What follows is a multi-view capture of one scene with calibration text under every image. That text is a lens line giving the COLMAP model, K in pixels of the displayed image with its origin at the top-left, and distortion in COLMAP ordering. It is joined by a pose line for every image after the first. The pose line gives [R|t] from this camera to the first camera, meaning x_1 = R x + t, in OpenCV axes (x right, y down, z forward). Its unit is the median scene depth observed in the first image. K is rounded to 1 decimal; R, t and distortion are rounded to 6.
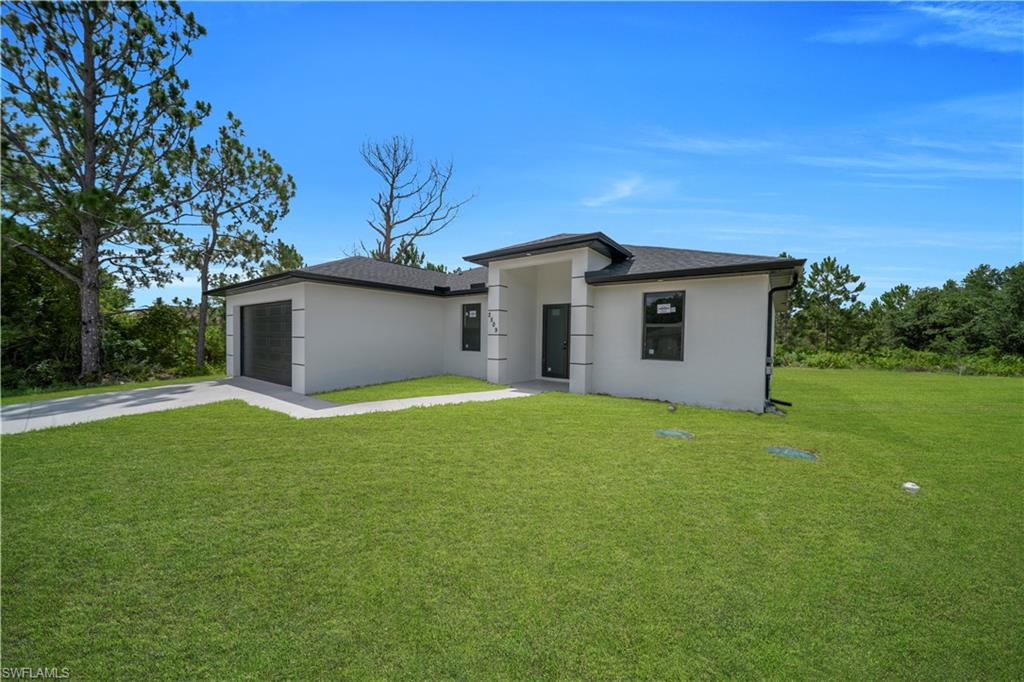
lens RADIAL K [[352.3, 0, 514.0], [0, 352.3, 347.2], [0, 0, 1]] dist [-0.001304, -0.000058]
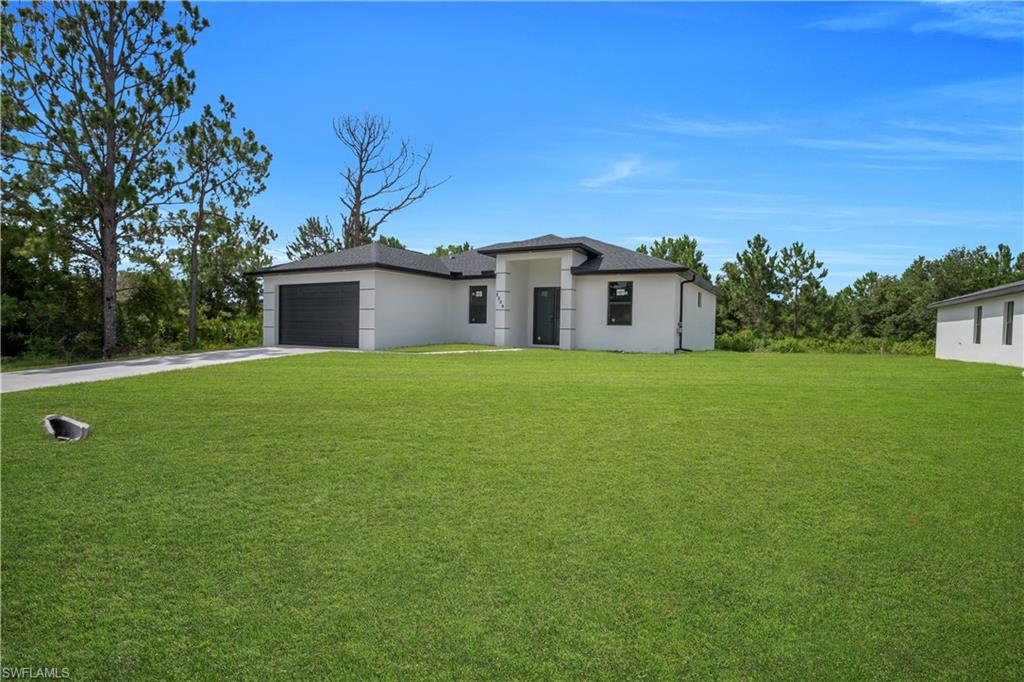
lens RADIAL K [[499.0, 0, 509.0], [0, 499.0, 350.3], [0, 0, 1]] dist [-0.039214, -0.000069]
pose [[0.991505, -0.000877, 0.130068, -0.181221], [-0.001016, 0.999895, 0.014490, 0.059801], [-0.130067, -0.014499, 0.991399, -0.579224]]
